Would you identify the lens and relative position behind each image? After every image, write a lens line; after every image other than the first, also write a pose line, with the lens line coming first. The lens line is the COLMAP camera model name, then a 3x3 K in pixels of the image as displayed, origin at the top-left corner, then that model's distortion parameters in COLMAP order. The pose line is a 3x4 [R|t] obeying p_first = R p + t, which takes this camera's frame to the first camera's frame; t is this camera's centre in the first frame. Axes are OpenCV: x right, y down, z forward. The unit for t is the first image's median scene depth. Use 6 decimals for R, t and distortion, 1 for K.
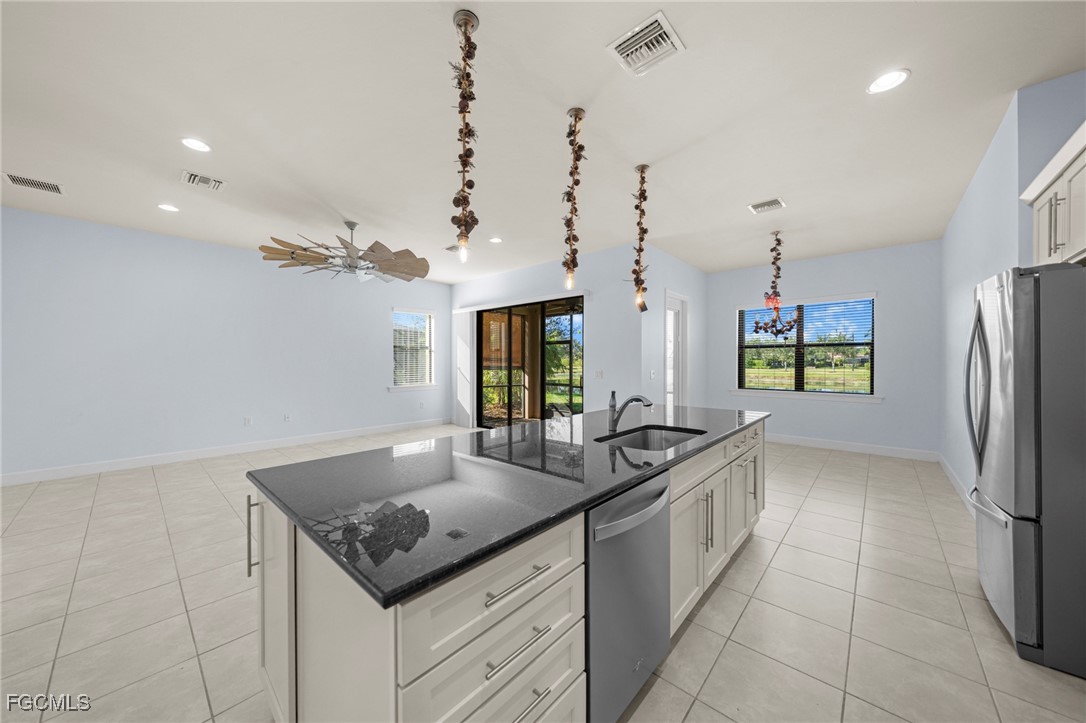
lens RADIAL K [[377.5, 0, 543.6], [0, 377.5, 361.7], [0, 0, 1]] dist [-0.001251, -0.000266]
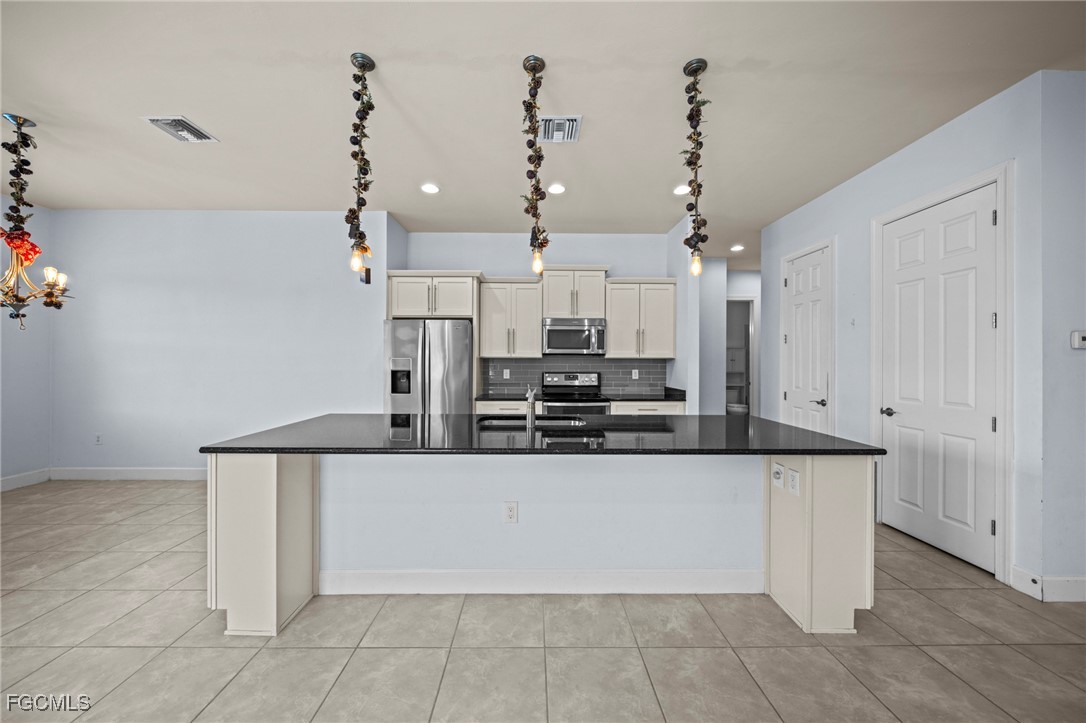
lens RADIAL K [[377.5, 0, 536.9], [0, 377.5, 360.7], [0, 0, 1]] dist [-0.001251, -0.000266]
pose [[-0.686901, -0.002991, 0.726745, -0.172809], [-0.004831, 0.999988, -0.000450, 0.001041], [-0.726735, -0.003820, -0.686907, 0.492833]]
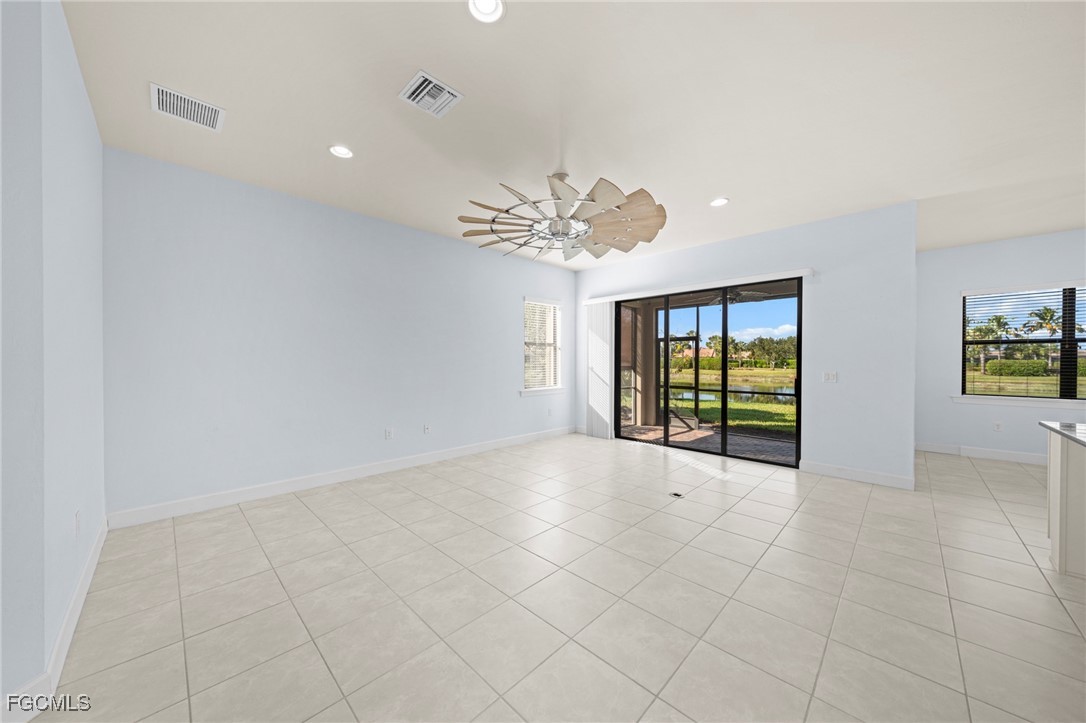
lens RADIAL K [[377.5, 0, 545.0], [0, 377.5, 362.4], [0, 0, 1]] dist [-0.001251, -0.000266]
pose [[0.999361, 0.001159, -0.035716, -0.292791], [-0.001044, 0.999994, 0.003263, 0.000761], [0.035719, -0.003223, 0.999357, 0.140388]]
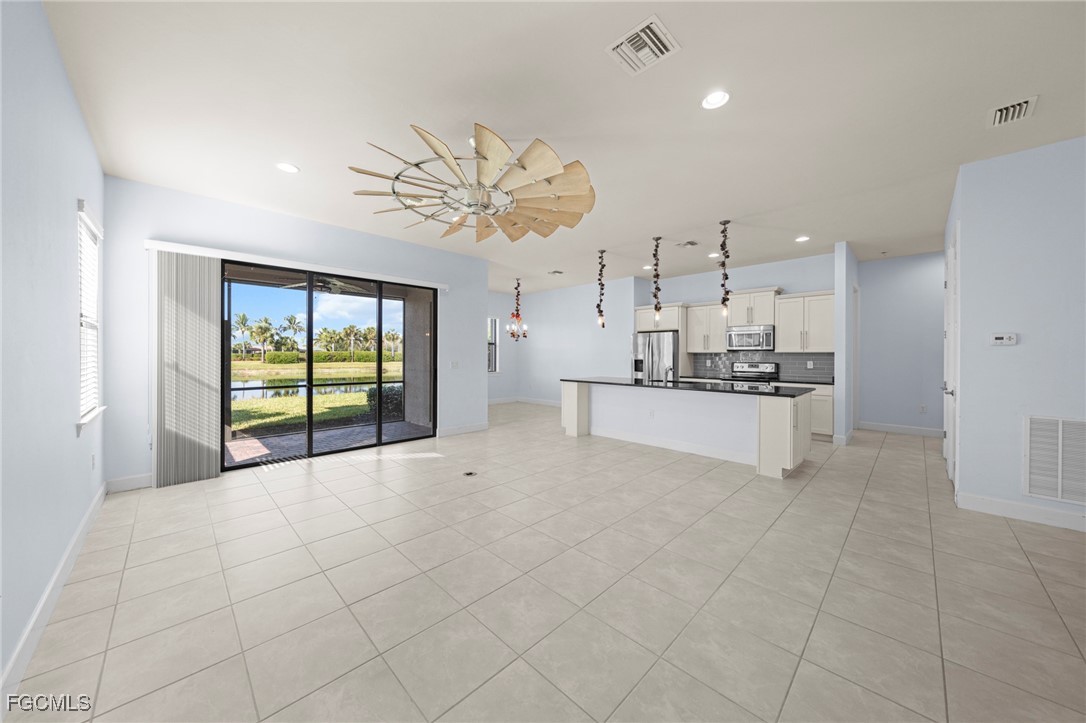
lens RADIAL K [[377.5, 0, 528.1], [0, 377.5, 352.9], [0, 0, 1]] dist [-0.001251, -0.000266]
pose [[0.064871, 0.002726, 0.997890, -0.659009], [-0.002943, 0.999992, -0.002541, 0.000854], [-0.997889, -0.002772, 0.064879, 0.499555]]
